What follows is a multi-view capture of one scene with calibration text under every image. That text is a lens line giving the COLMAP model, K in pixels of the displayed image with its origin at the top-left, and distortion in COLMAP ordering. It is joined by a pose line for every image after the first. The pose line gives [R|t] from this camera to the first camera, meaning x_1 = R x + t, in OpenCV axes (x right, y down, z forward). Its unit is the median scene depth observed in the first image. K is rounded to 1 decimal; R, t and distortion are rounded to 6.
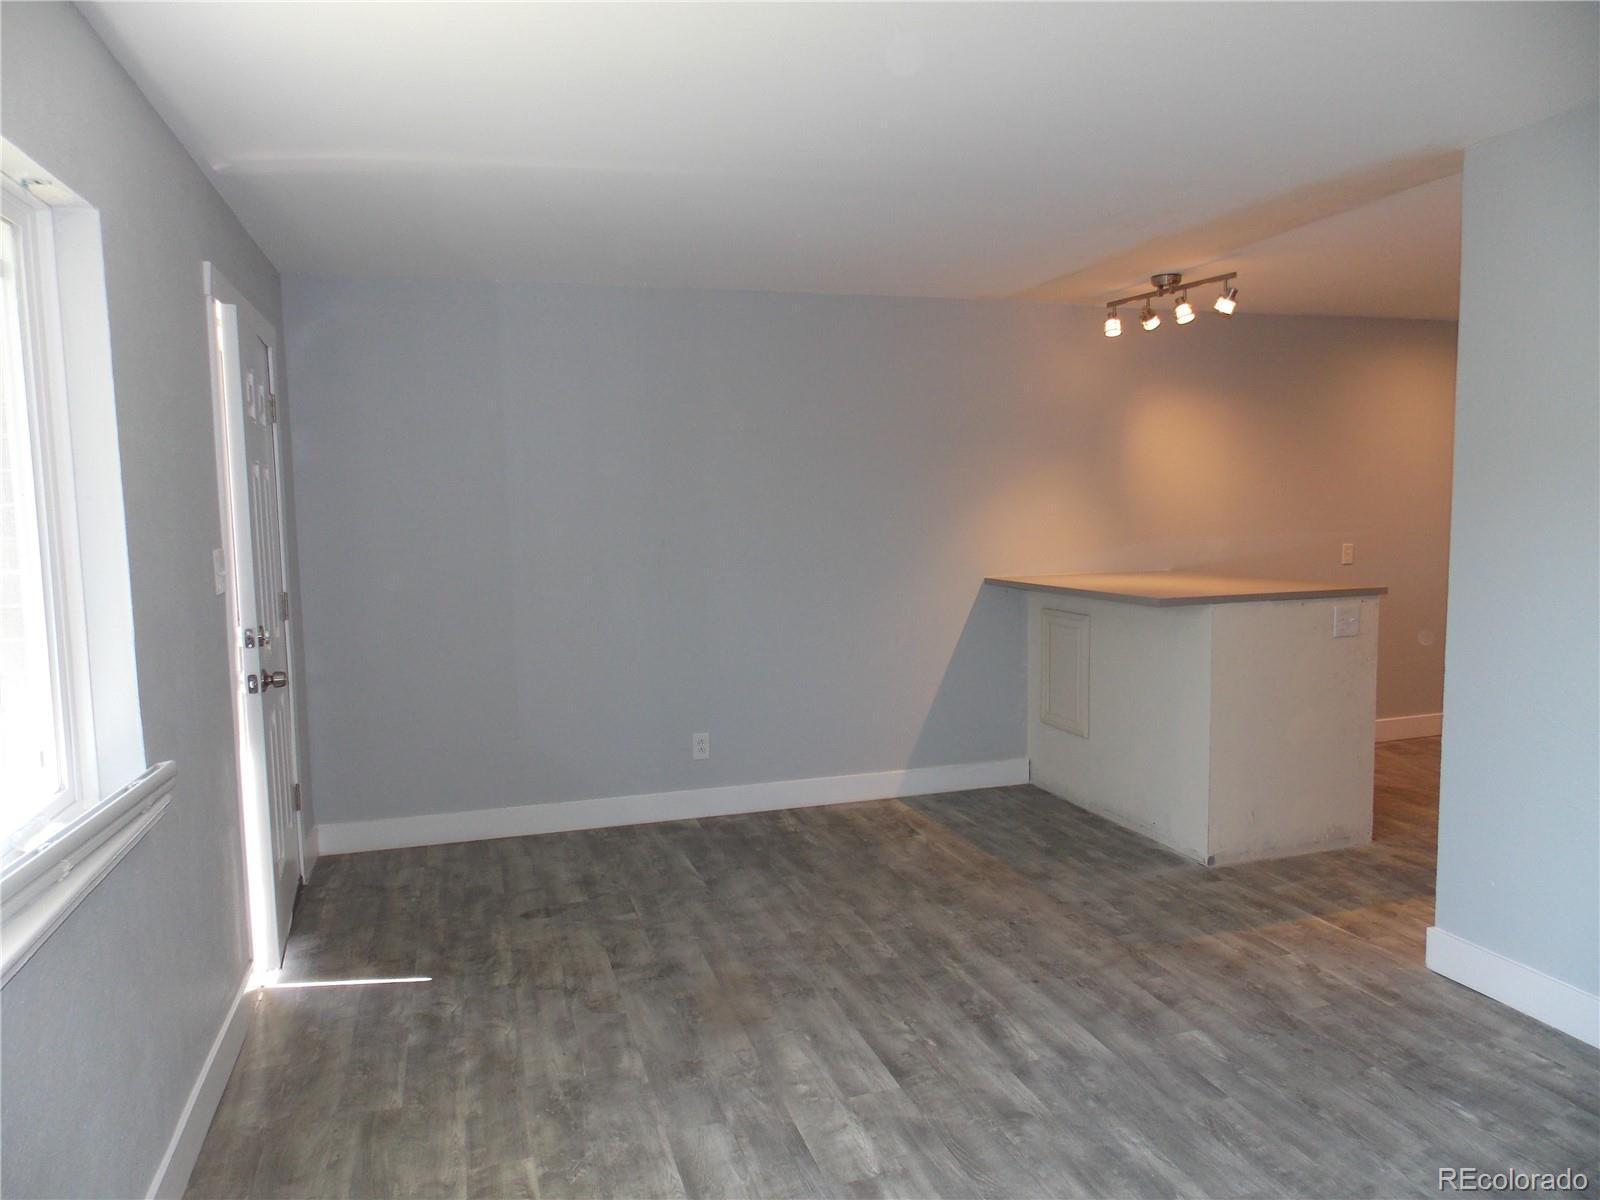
lens RADIAL K [[1056.5, 0, 800.1], [0, 1056.5, 599.6], [0, 0, 1]] dist [0.001773, 0.001204]
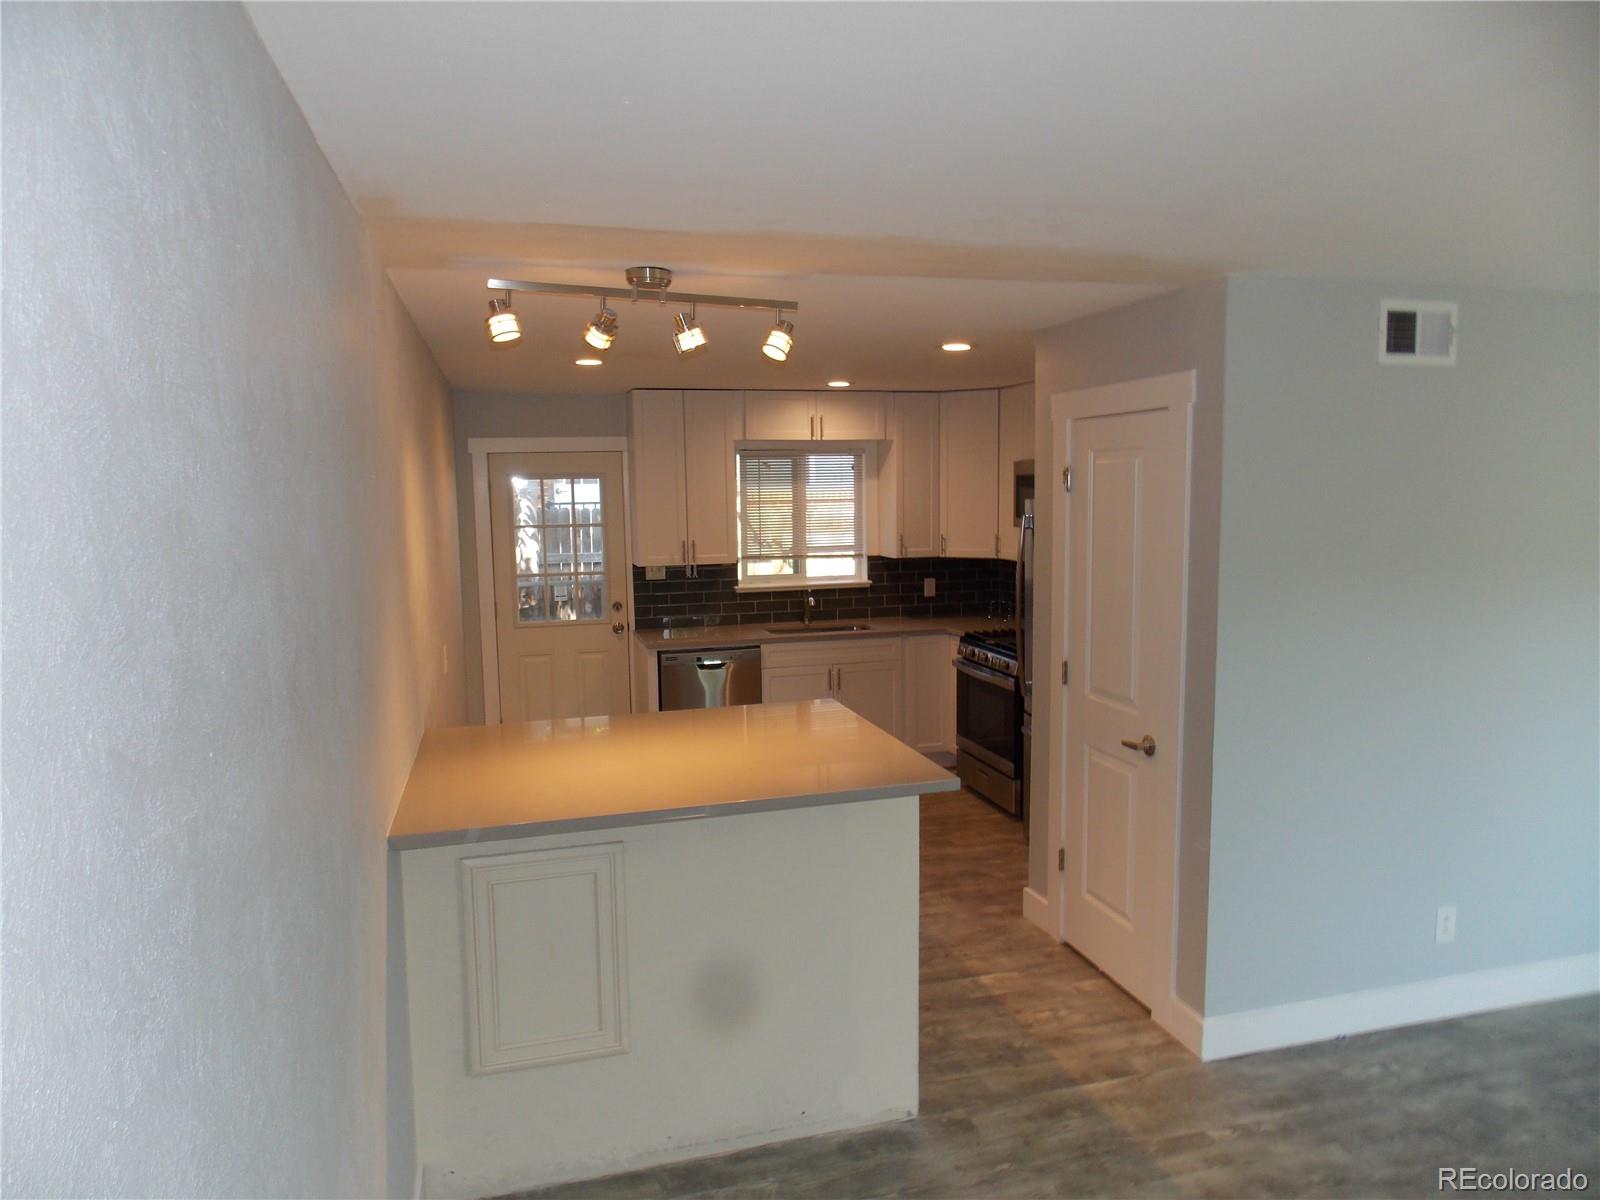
lens RADIAL K [[1056.5, 0, 801.7], [0, 1056.5, 603.1], [0, 0, 1]] dist [0.001773, 0.001204]
pose [[0.056745, -0.098729, 0.993495, -0.348733], [0.110563, 0.989599, 0.092027, -0.198161], [-0.992248, 0.104622, 0.067071, 1.097566]]
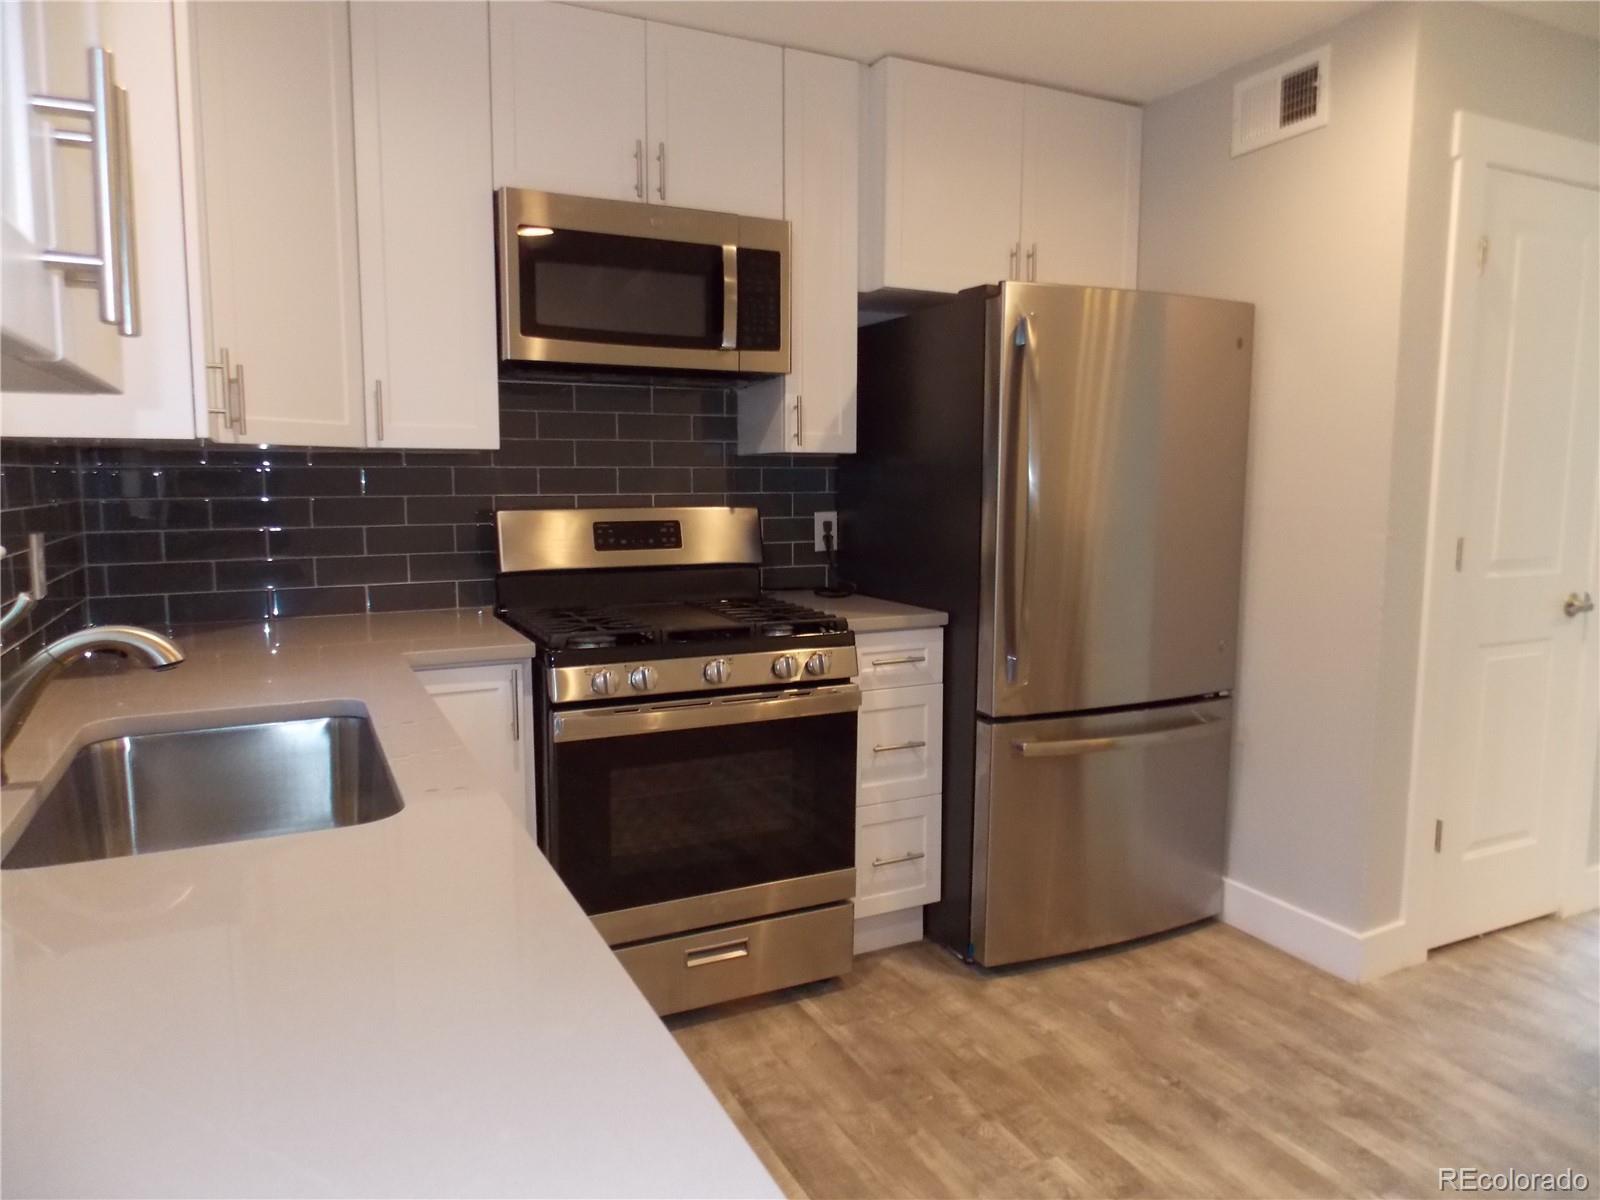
lens RADIAL K [[1056.5, 0, 801.7], [0, 1056.5, 598.0], [0, 0, 1]] dist [0.001773, 0.001204]
pose [[-0.989767, 0.013868, -0.142014, 1.254154], [-0.016277, 0.977795, 0.208932, -0.114653], [0.141758, 0.209106, -0.967564, 1.544746]]
